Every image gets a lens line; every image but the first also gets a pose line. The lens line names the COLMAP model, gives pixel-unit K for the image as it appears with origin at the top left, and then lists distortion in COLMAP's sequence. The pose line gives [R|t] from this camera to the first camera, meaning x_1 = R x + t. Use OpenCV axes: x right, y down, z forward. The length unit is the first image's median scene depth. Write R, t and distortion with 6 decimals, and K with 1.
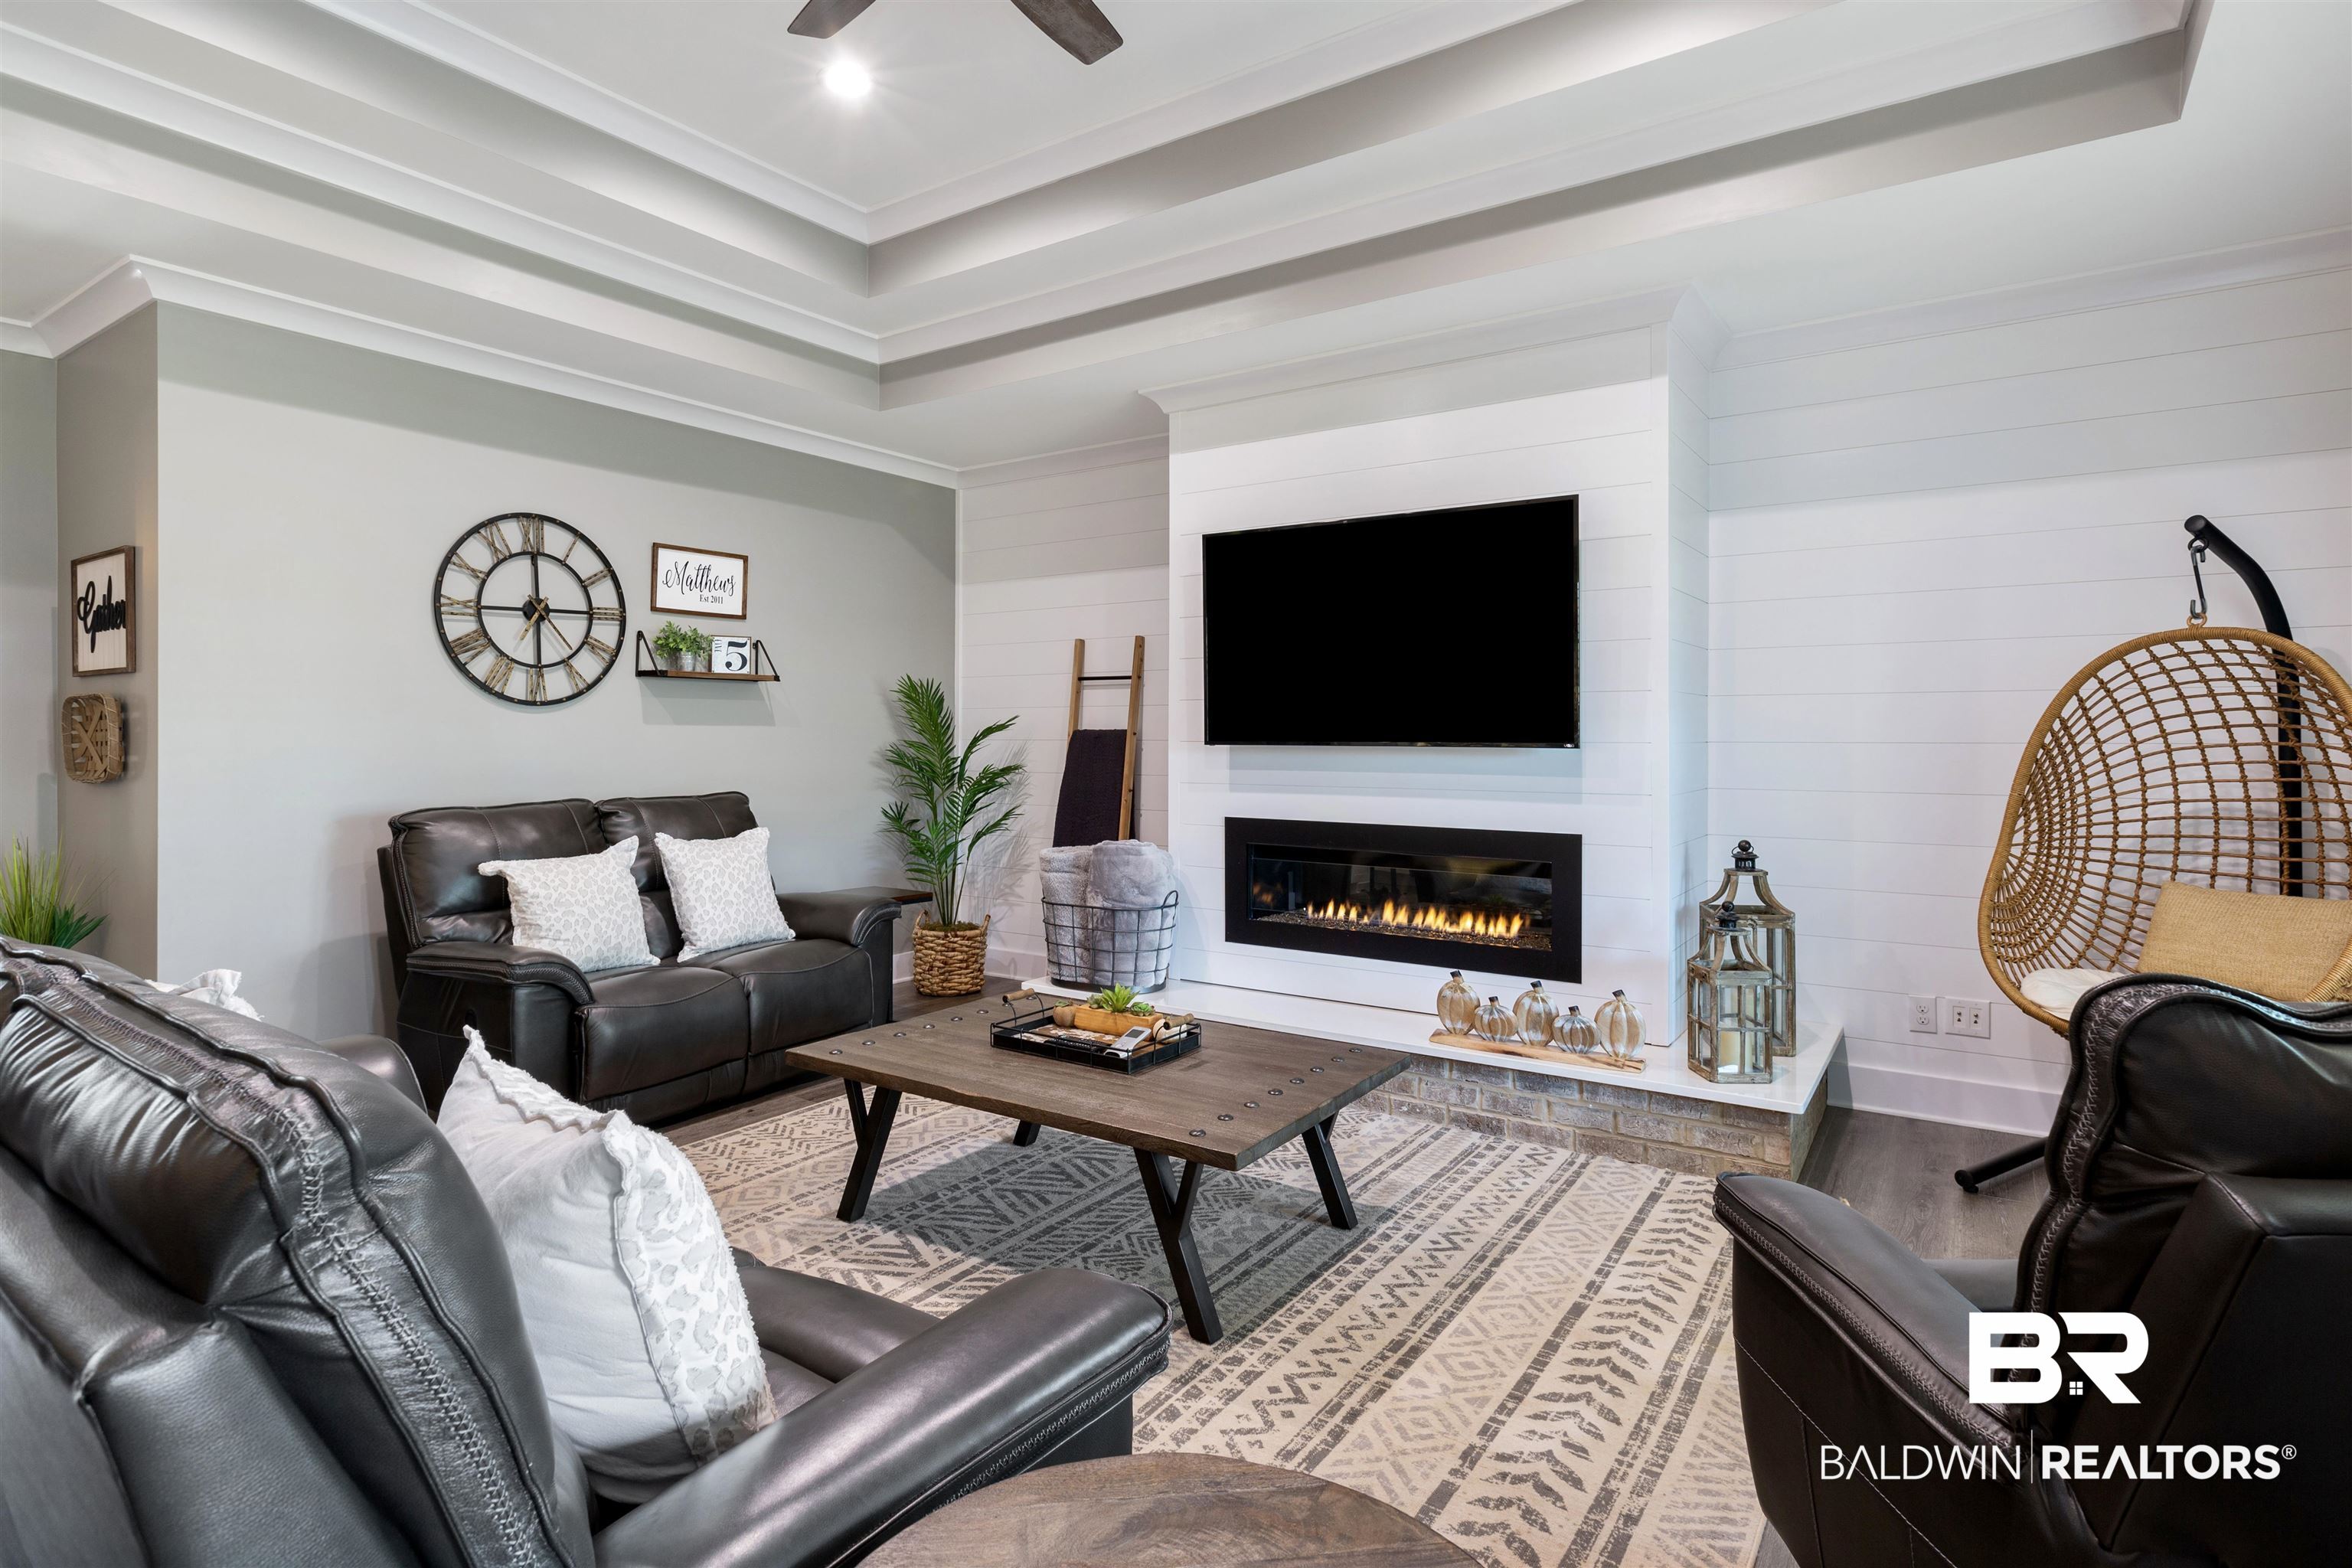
lens RADIAL K [[1210.1, 0, 1132.3], [0, 1210.1, 737.7], [0, 0, 1]] dist [0.001939, 0.000167]
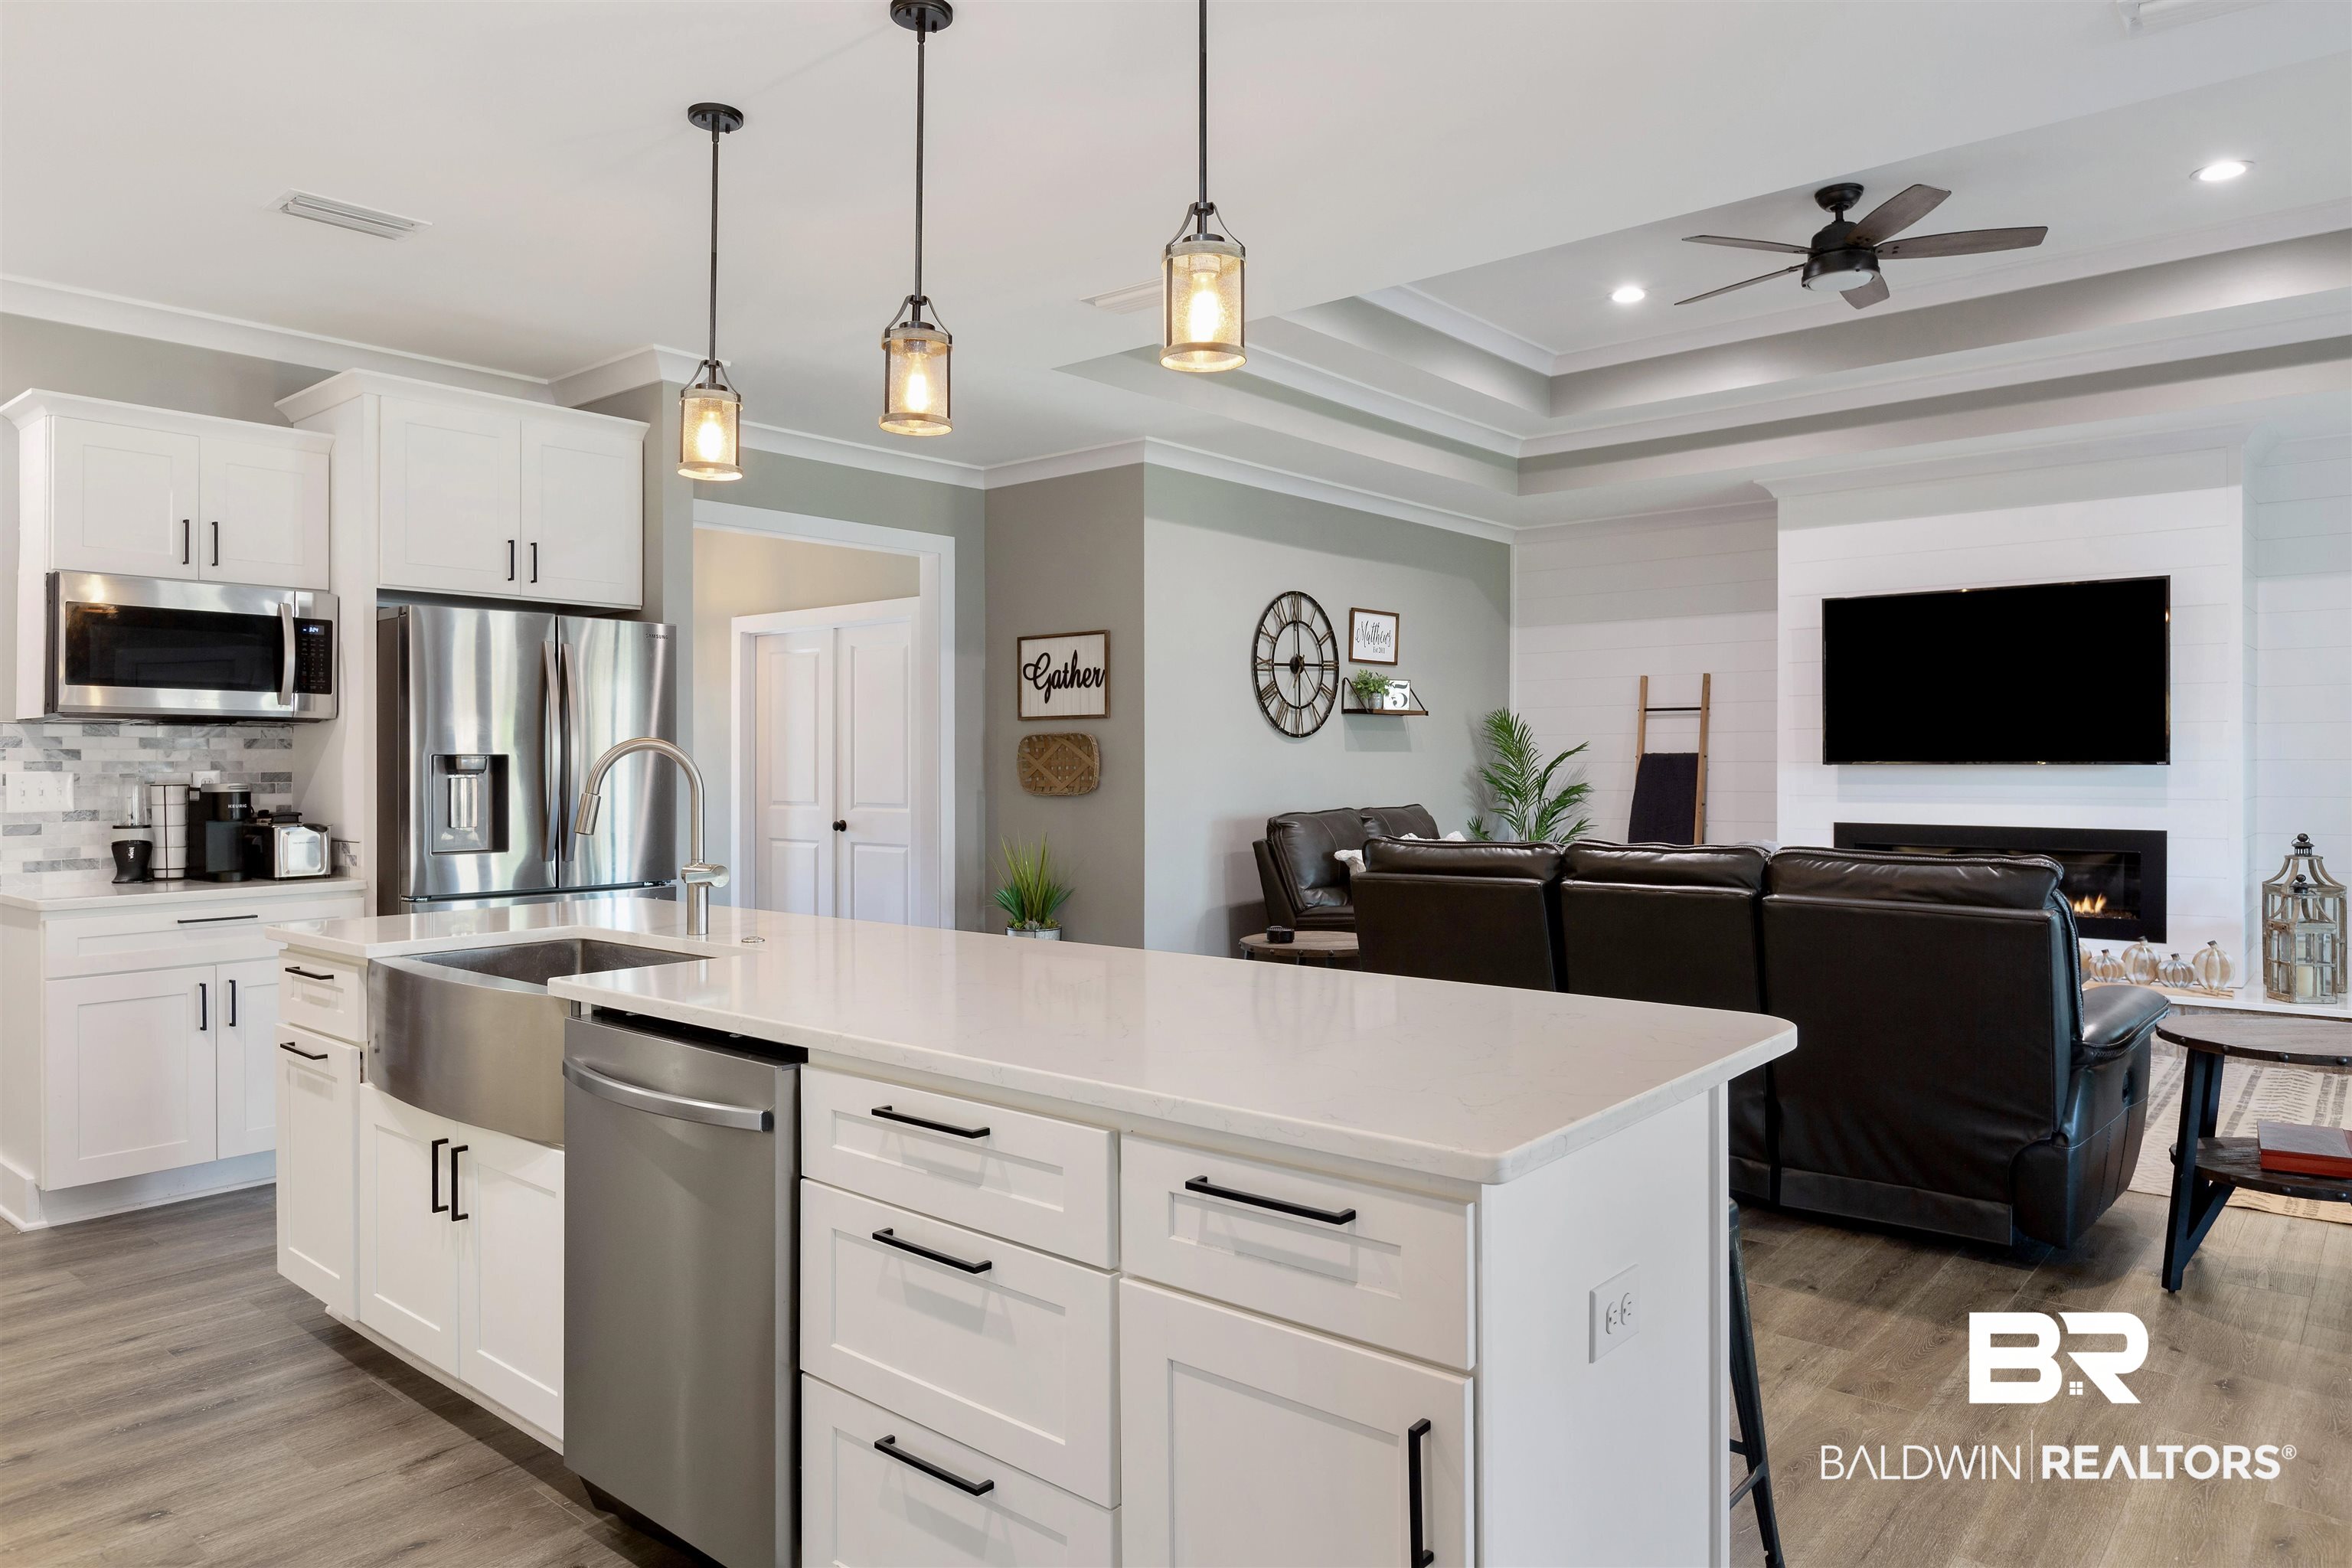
lens RADIAL K [[1477.7, 0, 1161.8], [0, 1477.7, 773.7], [0, 0, 1]] dist [0.005130, -0.002415]
pose [[0.996219, -0.005125, -0.086722, -0.569626], [0.005830, 0.999952, 0.007878, -0.000944], [0.086678, -0.008354, 0.996201, -0.690963]]
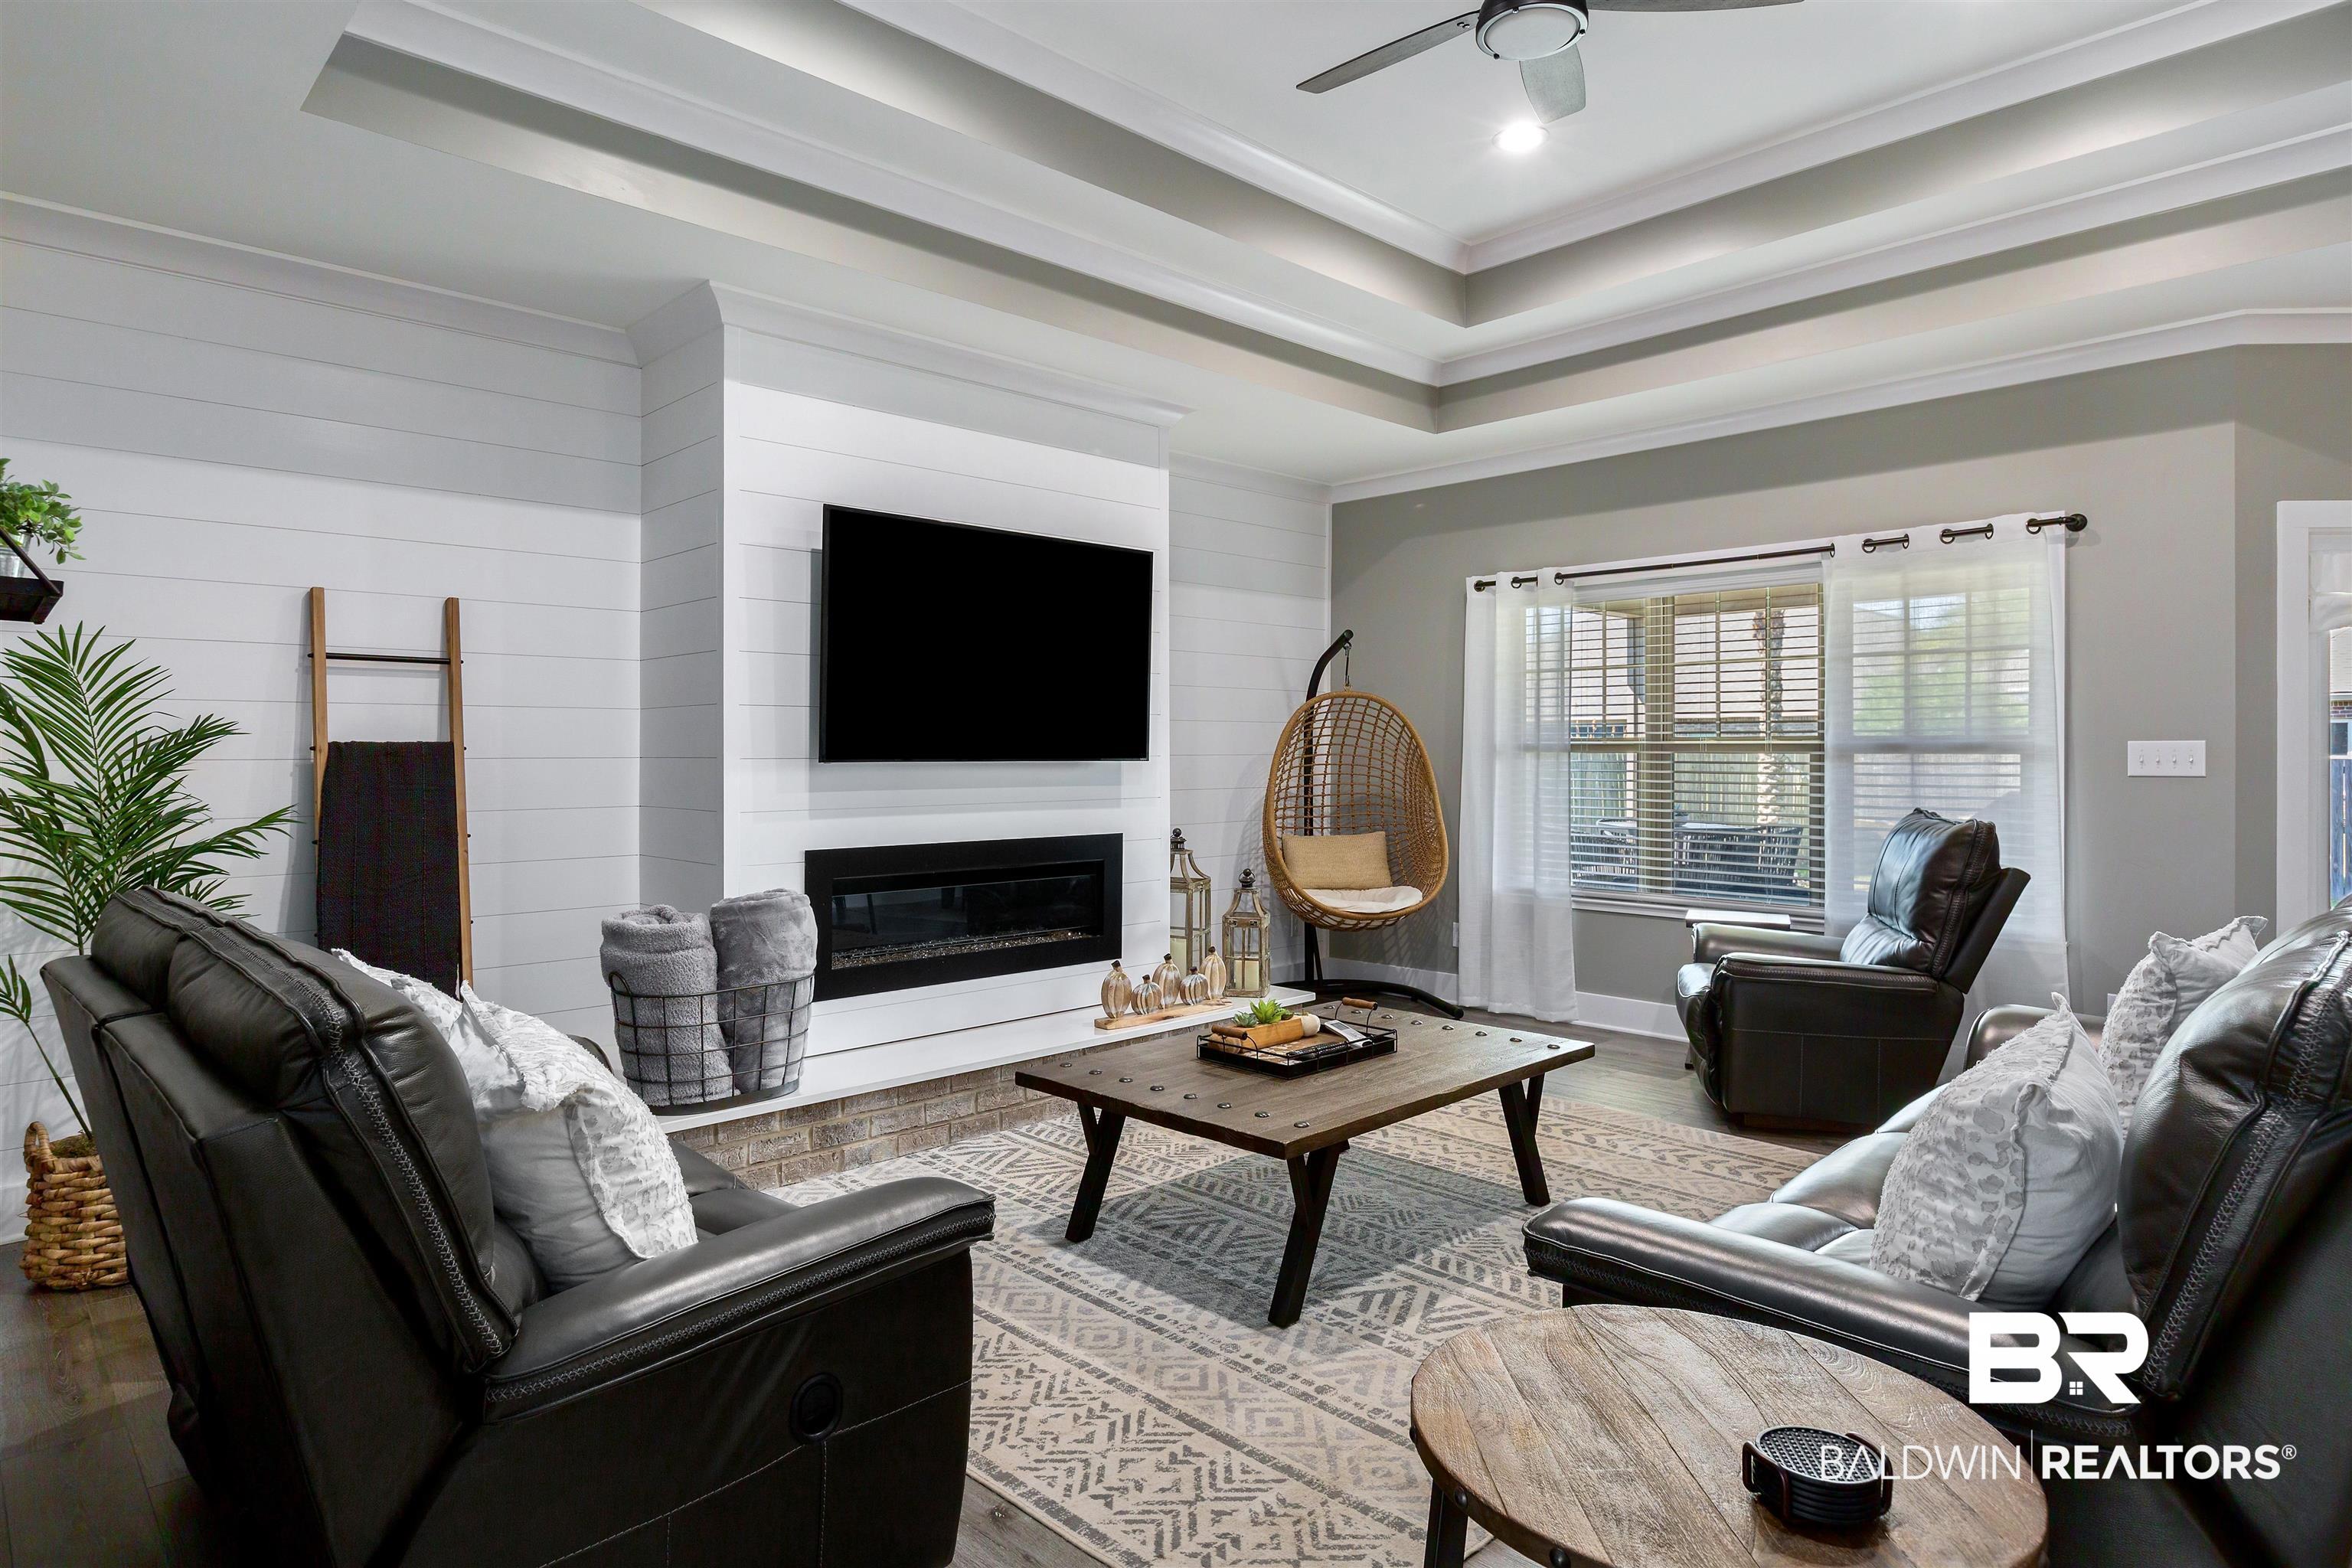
lens RADIAL K [[1326.3, 0, 1165.8], [0, 1326.3, 762.8], [0, 0, 1]] dist [-0.012426, -0.000124]
pose [[0.181167, -0.009517, 0.983406, -0.889528], [0.002635, 0.999954, 0.009192, -0.001338], [-0.983449, 0.000926, 0.181184, 0.705139]]
